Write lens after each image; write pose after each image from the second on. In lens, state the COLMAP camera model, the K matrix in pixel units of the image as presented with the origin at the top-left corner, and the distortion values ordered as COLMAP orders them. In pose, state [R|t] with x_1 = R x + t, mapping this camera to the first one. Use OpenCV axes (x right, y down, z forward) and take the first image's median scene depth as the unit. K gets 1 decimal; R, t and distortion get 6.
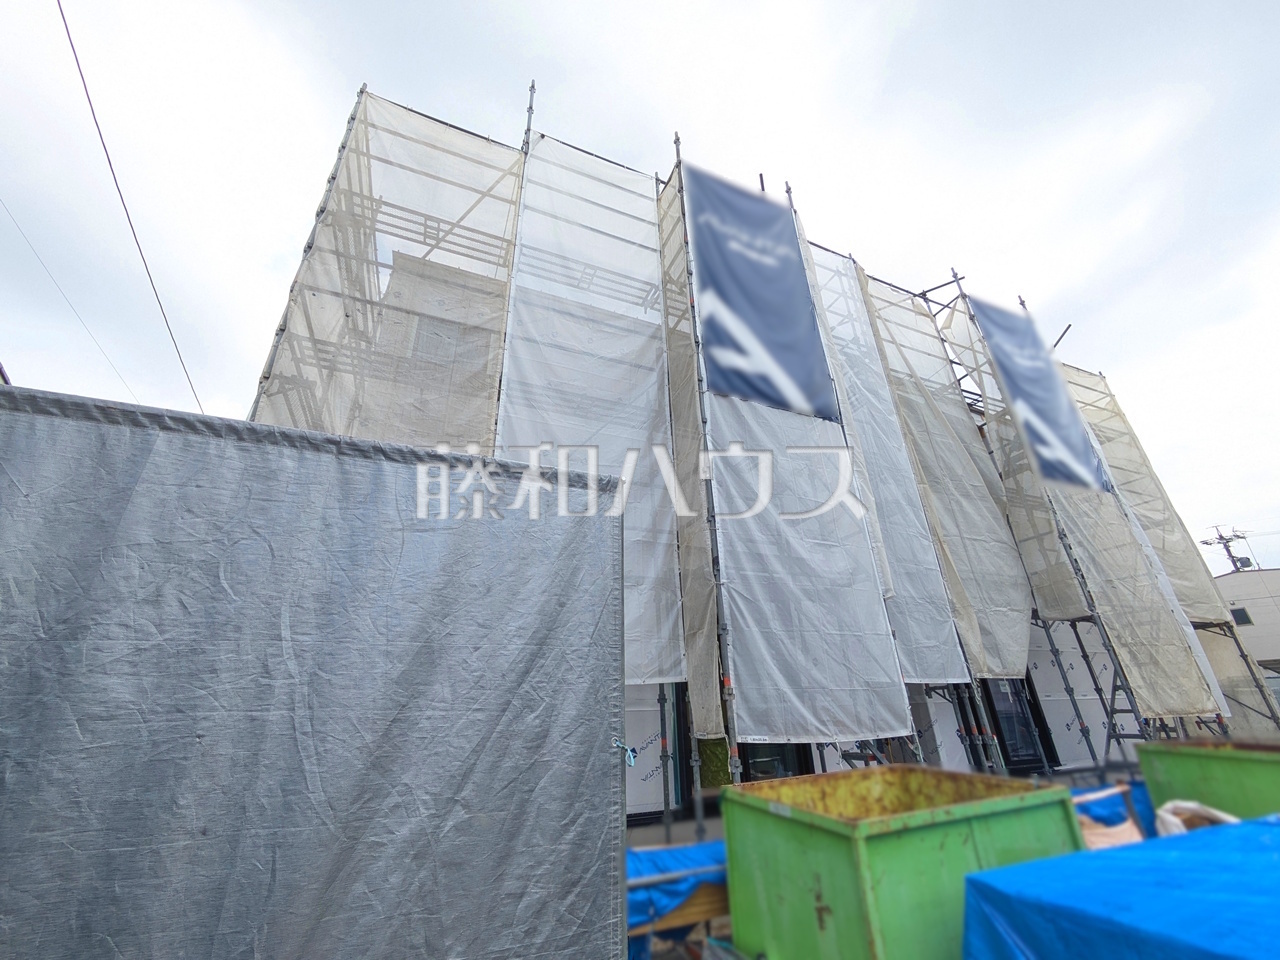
lens RADIAL K [[512.8, 0, 647.8], [0, 512.8, 472.8], [0, 0, 1]] dist [0.011708, -0.001284]
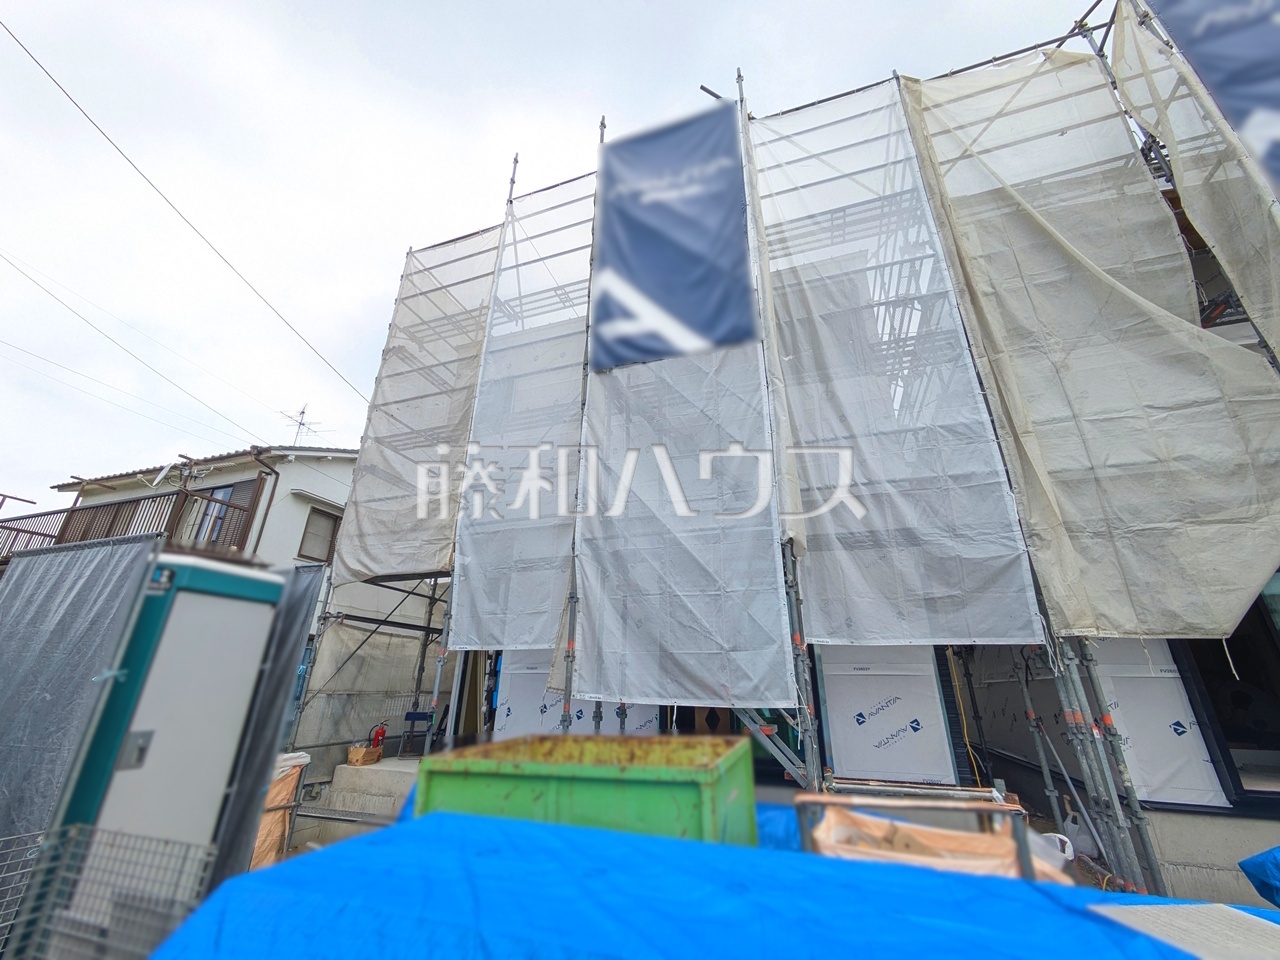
lens RADIAL K [[512.8, 0, 636.3], [0, 512.8, 472.3], [0, 0, 1]] dist [0.011708, -0.001284]
pose [[0.730881, -0.229933, -0.642607, 1.056506], [0.257753, 0.964807, -0.052061, 0.150852], [0.631962, -0.127584, 0.764425, 0.314895]]
